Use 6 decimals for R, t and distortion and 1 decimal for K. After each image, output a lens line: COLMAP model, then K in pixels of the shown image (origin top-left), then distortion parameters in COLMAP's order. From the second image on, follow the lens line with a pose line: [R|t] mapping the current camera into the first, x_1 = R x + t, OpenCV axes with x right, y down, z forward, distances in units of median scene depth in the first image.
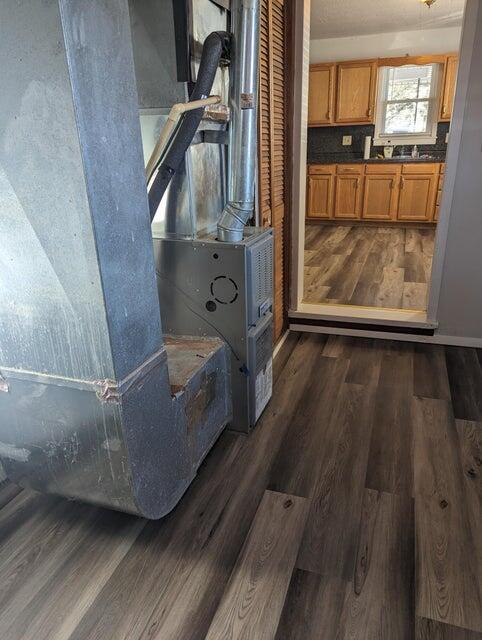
lens RADIAL K [[450.9, 0, 241.6], [0, 450.9, 319.2], [0, 0, 1]] dist [0.039216, -0.023320]
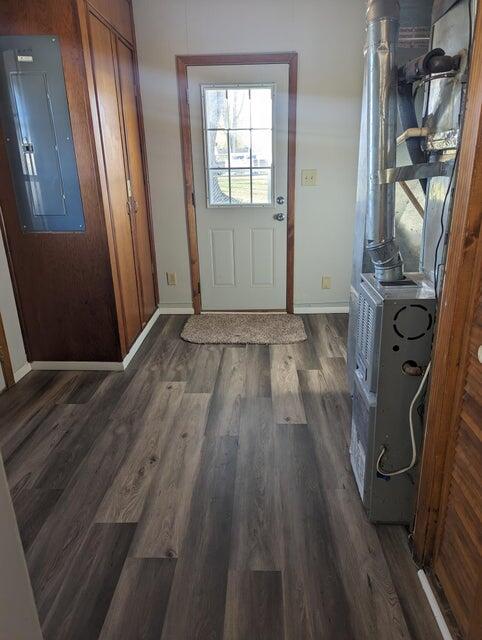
lens RADIAL K [[450.9, 0, 241.9], [0, 450.9, 319.5], [0, 0, 1]] dist [0.039216, -0.023320]
pose [[-0.954602, 0.133838, -0.266124, 0.568649], [-0.065937, 0.776286, 0.626924, -0.721381], [0.290494, 0.616010, -0.732219, 1.764338]]
